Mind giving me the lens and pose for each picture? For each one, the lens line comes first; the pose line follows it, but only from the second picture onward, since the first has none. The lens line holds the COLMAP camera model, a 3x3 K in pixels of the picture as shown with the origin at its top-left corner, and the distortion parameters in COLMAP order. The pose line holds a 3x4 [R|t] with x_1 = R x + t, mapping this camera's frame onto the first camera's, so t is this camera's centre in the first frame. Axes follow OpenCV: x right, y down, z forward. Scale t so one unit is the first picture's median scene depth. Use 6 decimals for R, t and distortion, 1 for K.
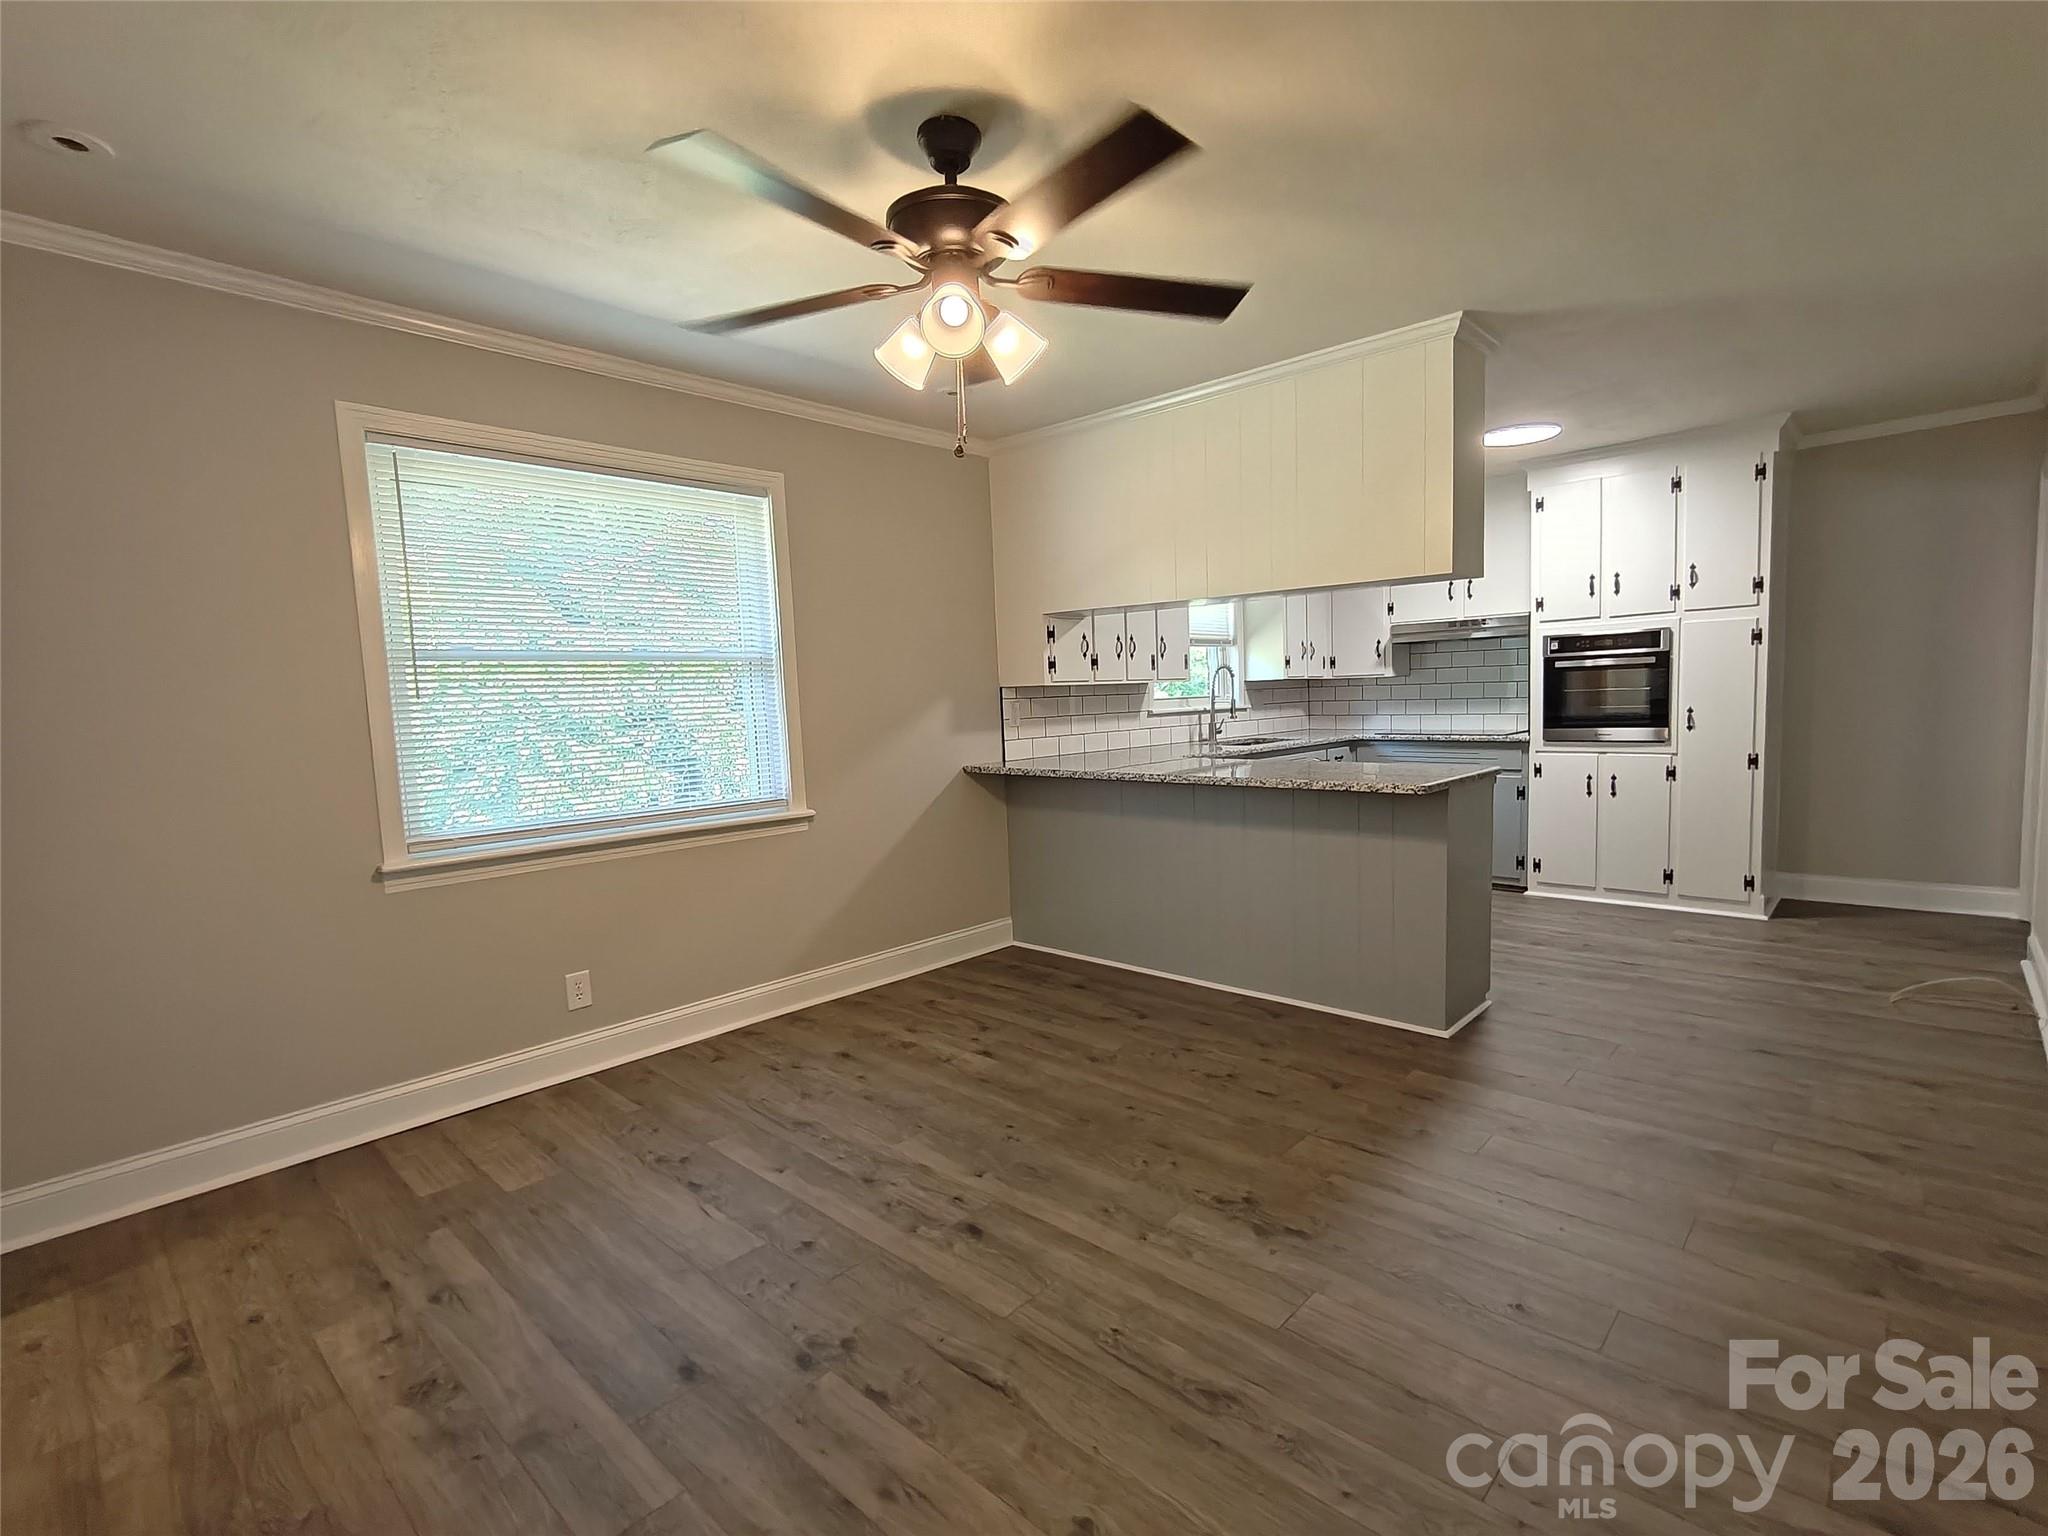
lens RADIAL K [[967.4, 0, 1043.0], [0, 967.4, 775.2], [0, 0, 1]] dist [0.002234, 0.000847]
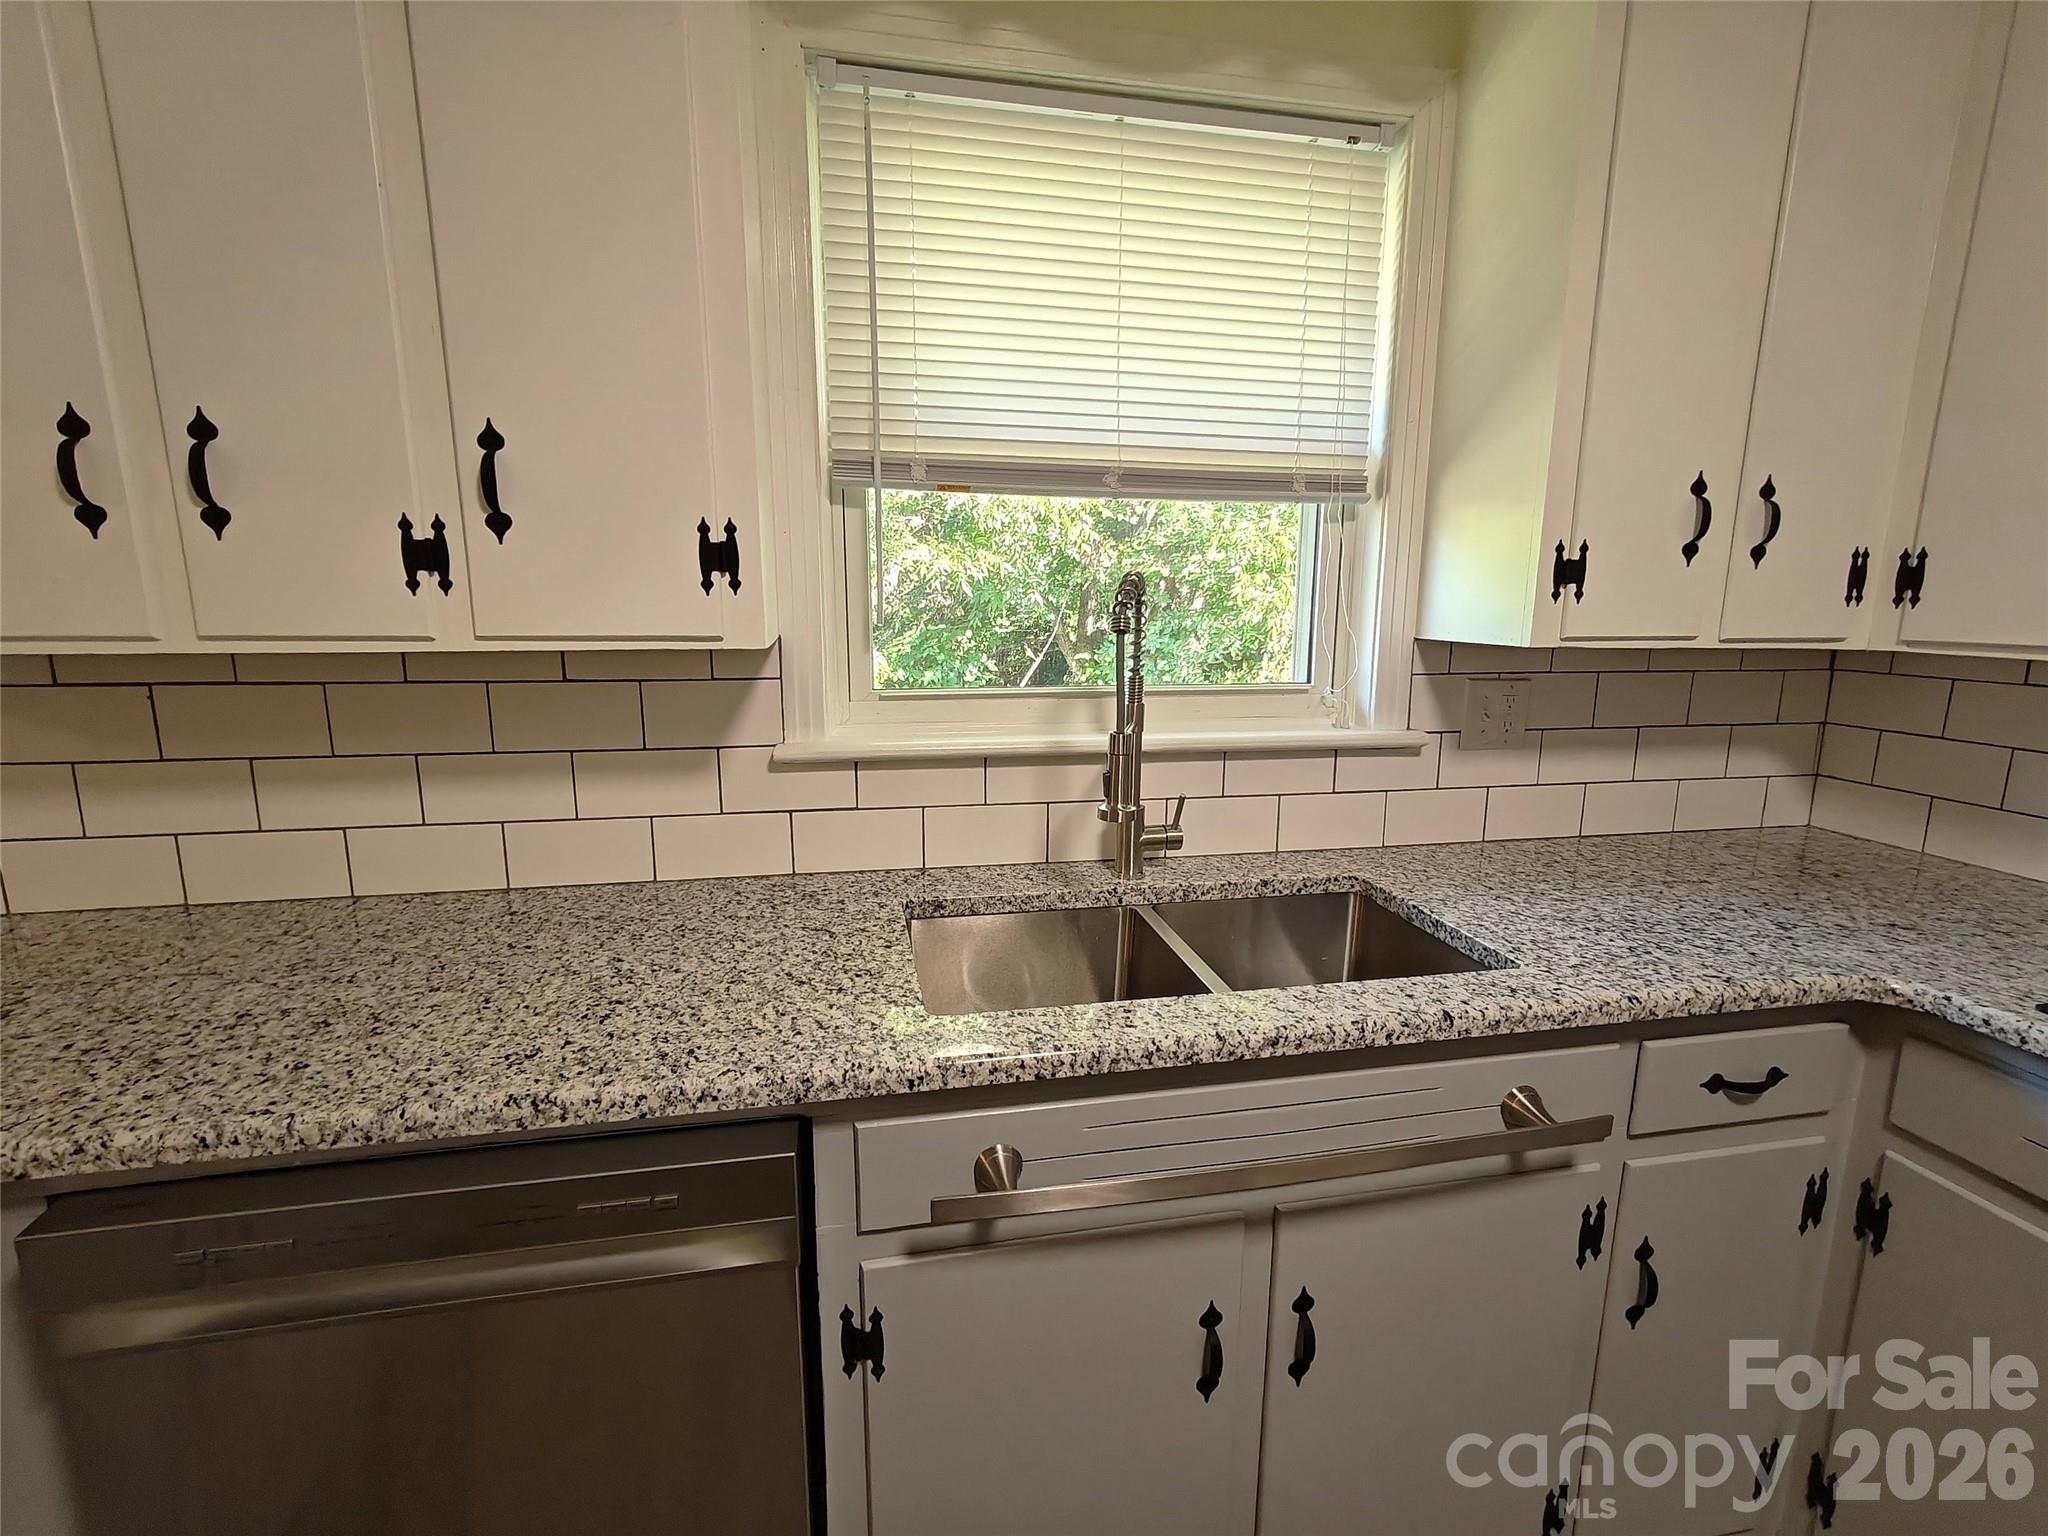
lens RADIAL K [[967.4, 0, 1044.1], [0, 967.4, 783.8], [0, 0, 1]] dist [0.002234, 0.000847]
pose [[0.815592, 0.150669, -0.558666, 0.325469], [-0.084108, 0.986119, 0.143162, -0.103403], [0.572481, -0.069773, 0.816944, 0.855941]]
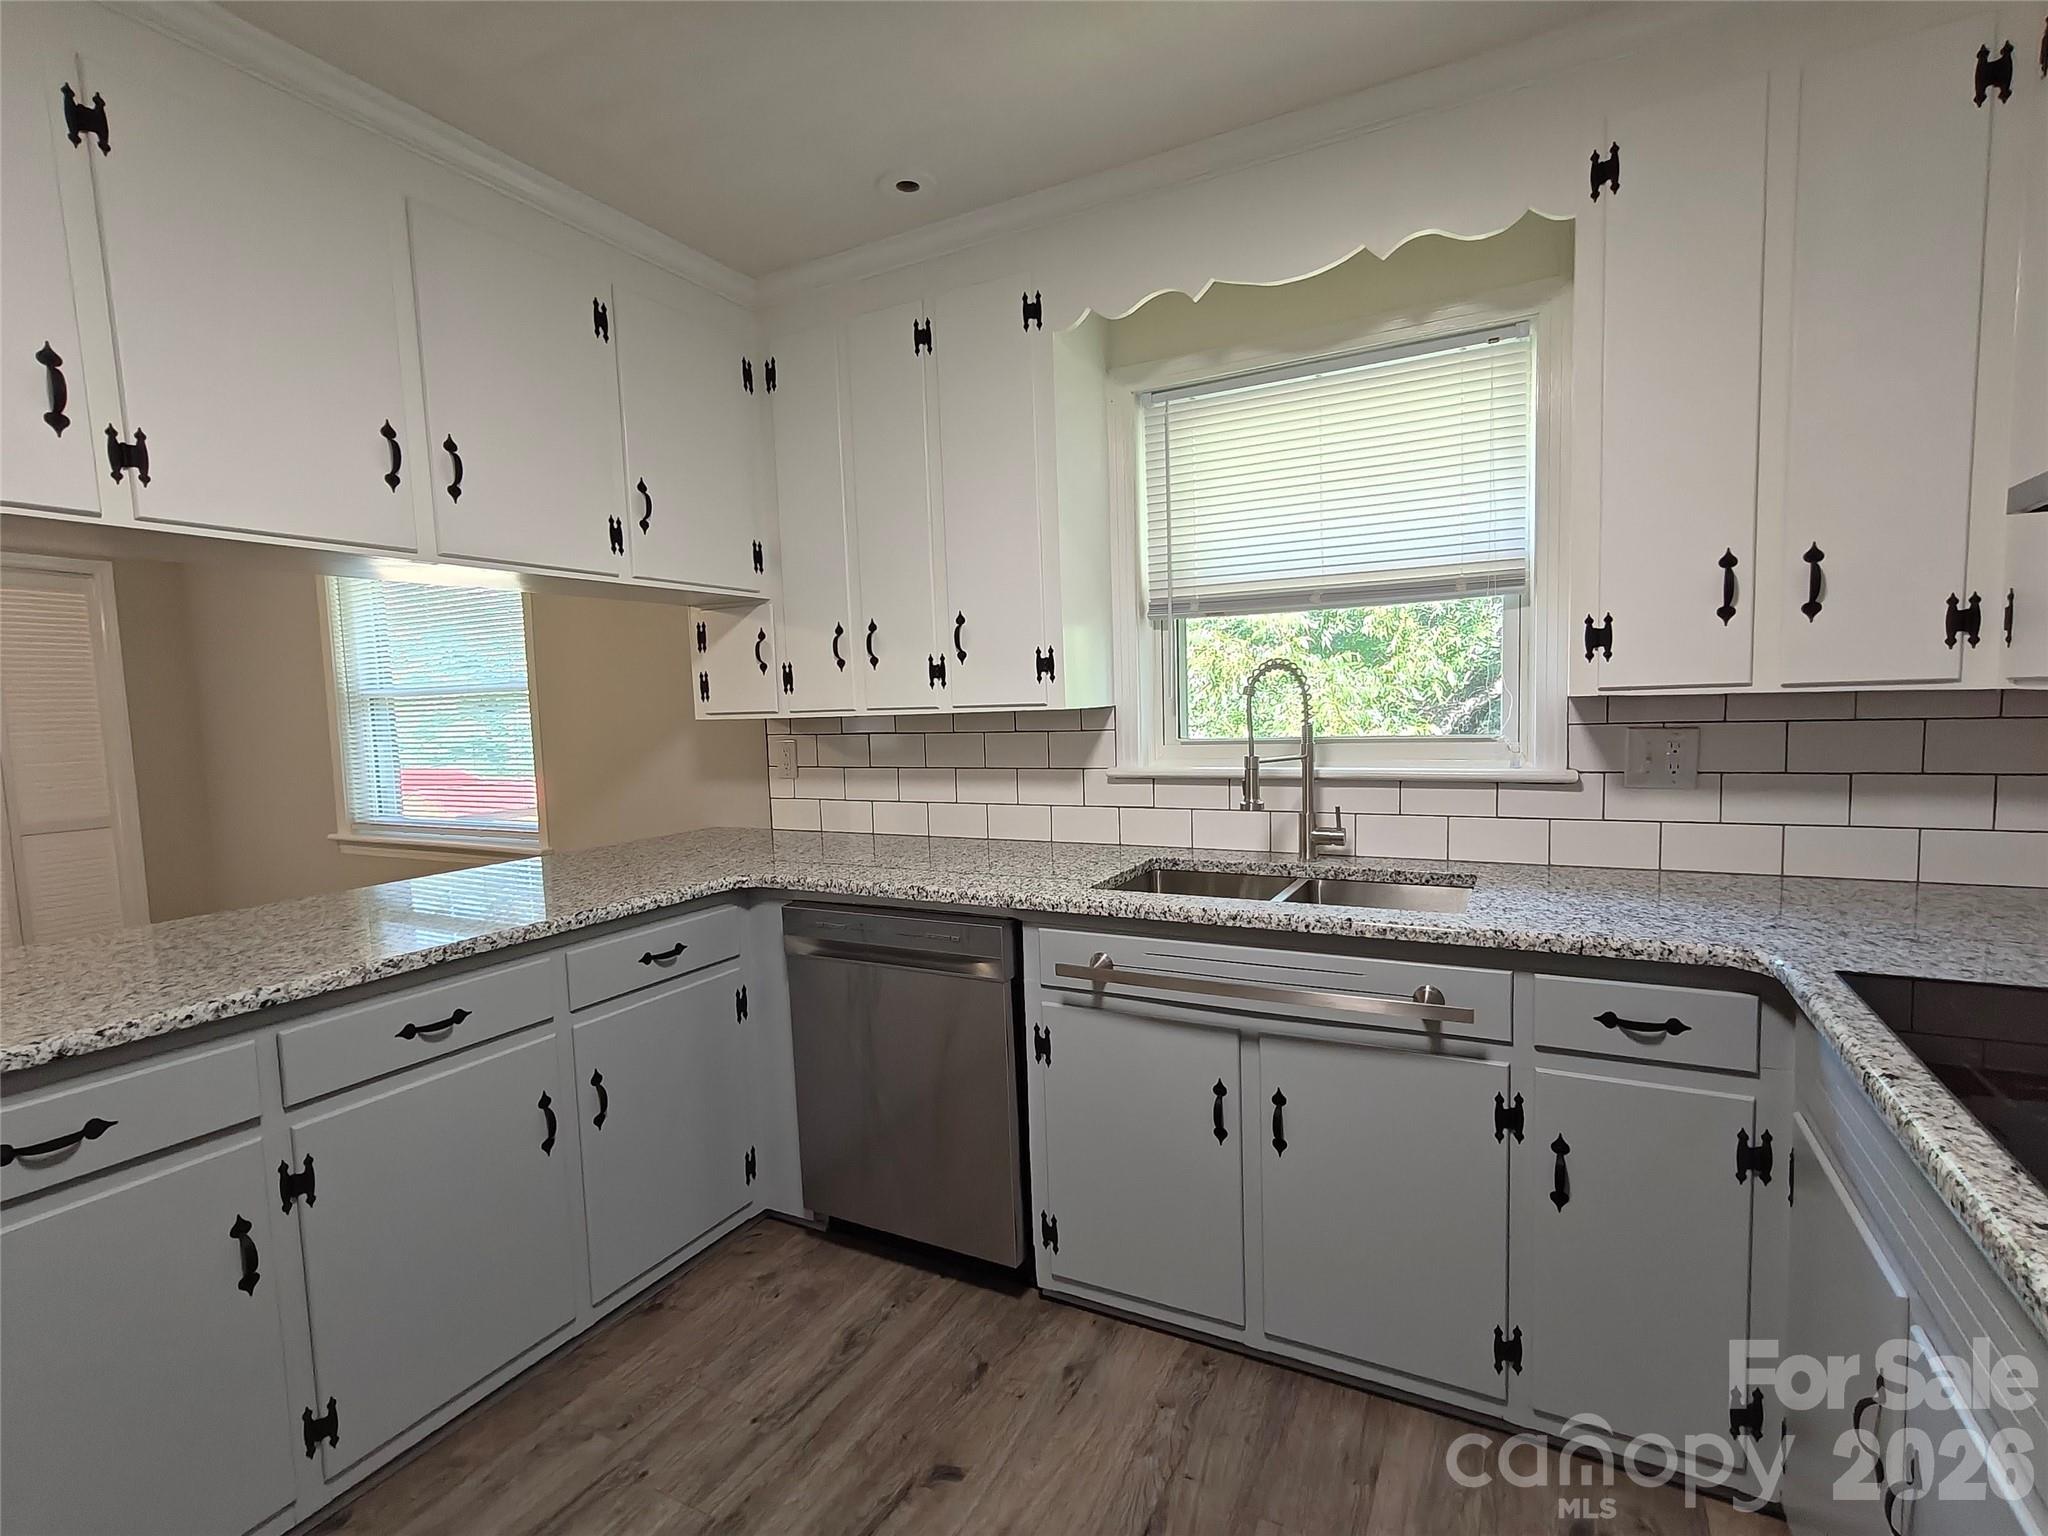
lens RADIAL K [[967.4, 0, 1039.8], [0, 967.4, 784.4], [0, 0, 1]] dist [0.002234, 0.000847]
pose [[0.256147, 0.108354, -0.960546, 0.556069], [-0.059172, 0.993592, 0.096302, -0.104410], [0.964825, 0.032170, 0.260917, 0.877896]]
